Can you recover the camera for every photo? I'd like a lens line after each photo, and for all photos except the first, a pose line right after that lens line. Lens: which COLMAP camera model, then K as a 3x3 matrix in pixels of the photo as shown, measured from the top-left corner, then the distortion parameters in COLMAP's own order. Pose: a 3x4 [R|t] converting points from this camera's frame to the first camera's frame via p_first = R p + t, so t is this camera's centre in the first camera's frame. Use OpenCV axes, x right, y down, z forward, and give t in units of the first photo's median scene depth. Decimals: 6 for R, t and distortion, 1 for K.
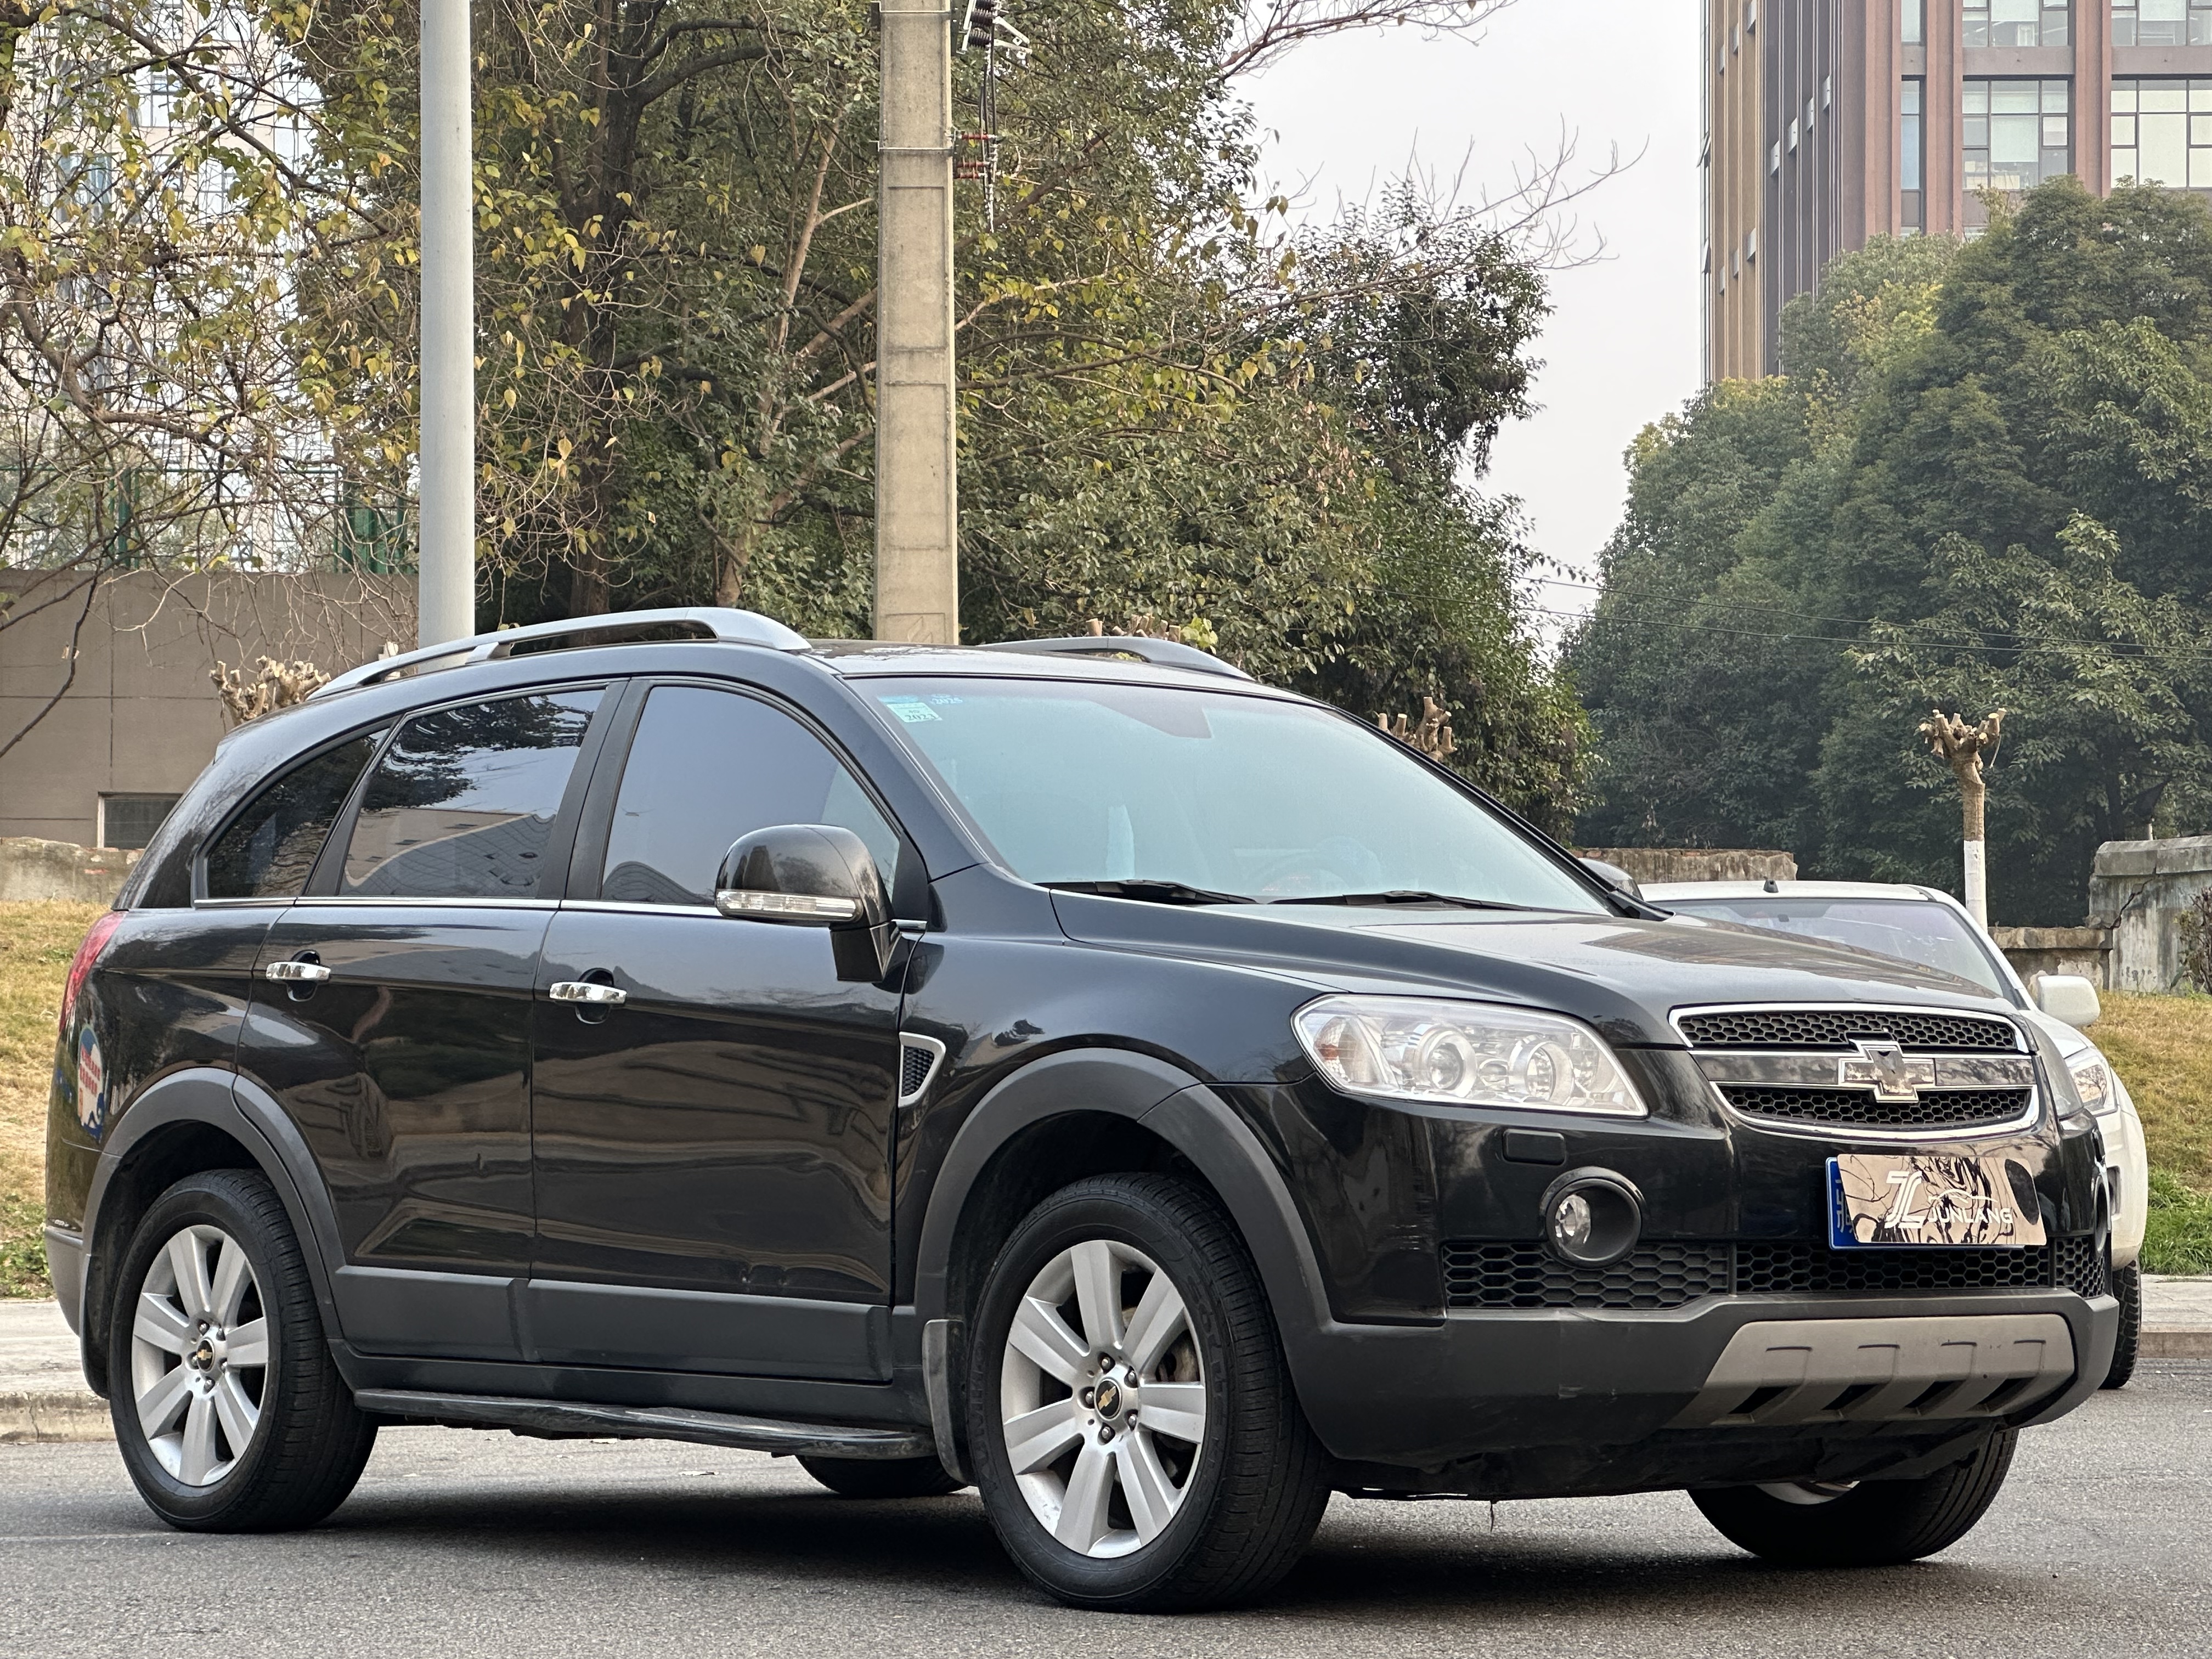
lens RADIAL K [[5814.8, 0, 1106.5], [0, 5814.8, 831.1], [0, 0, 1]] dist [-0.091685, 0.000000]
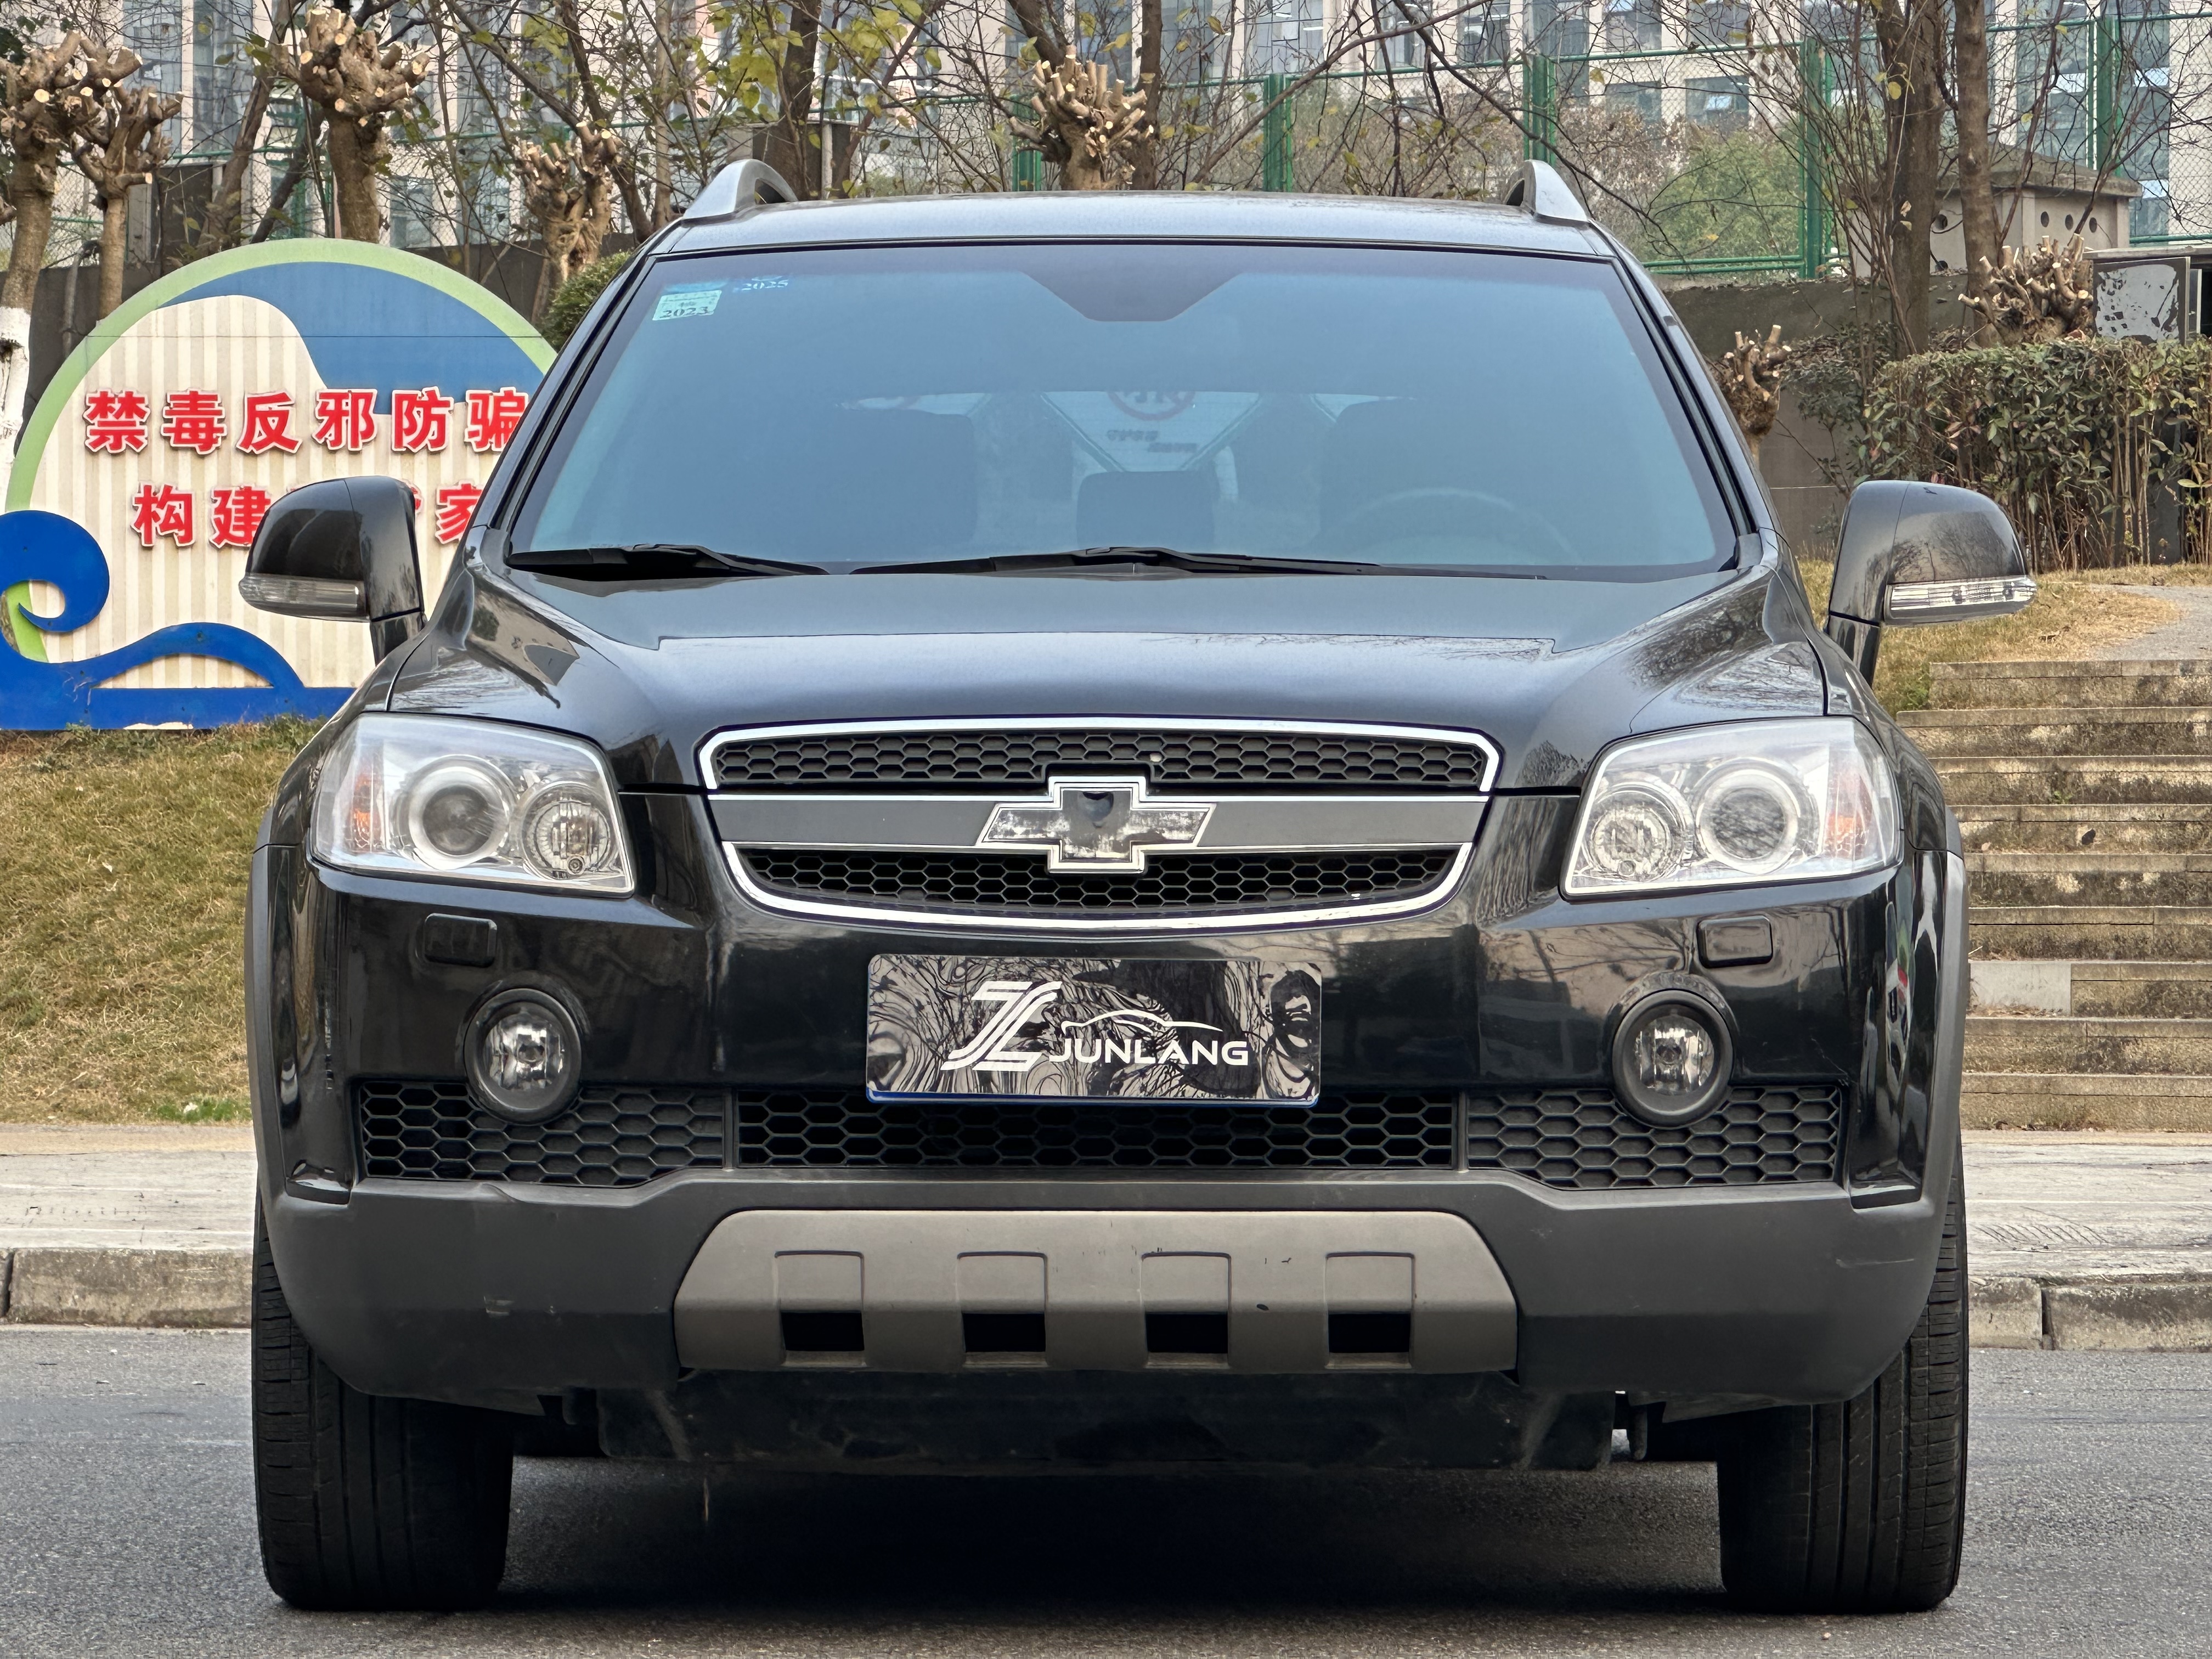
lens RADIAL K [[8627.8, 0, 1107.8], [0, 8627.8, 829.6], [0, 0, 1]] dist [0.064003, 0.000000]
pose [[0.726293, -0.003815, -0.687374, 0.795294], [0.037858, 0.998689, 0.034458, 0.009581], [0.686342, -0.051049, 0.725486, 0.319514]]
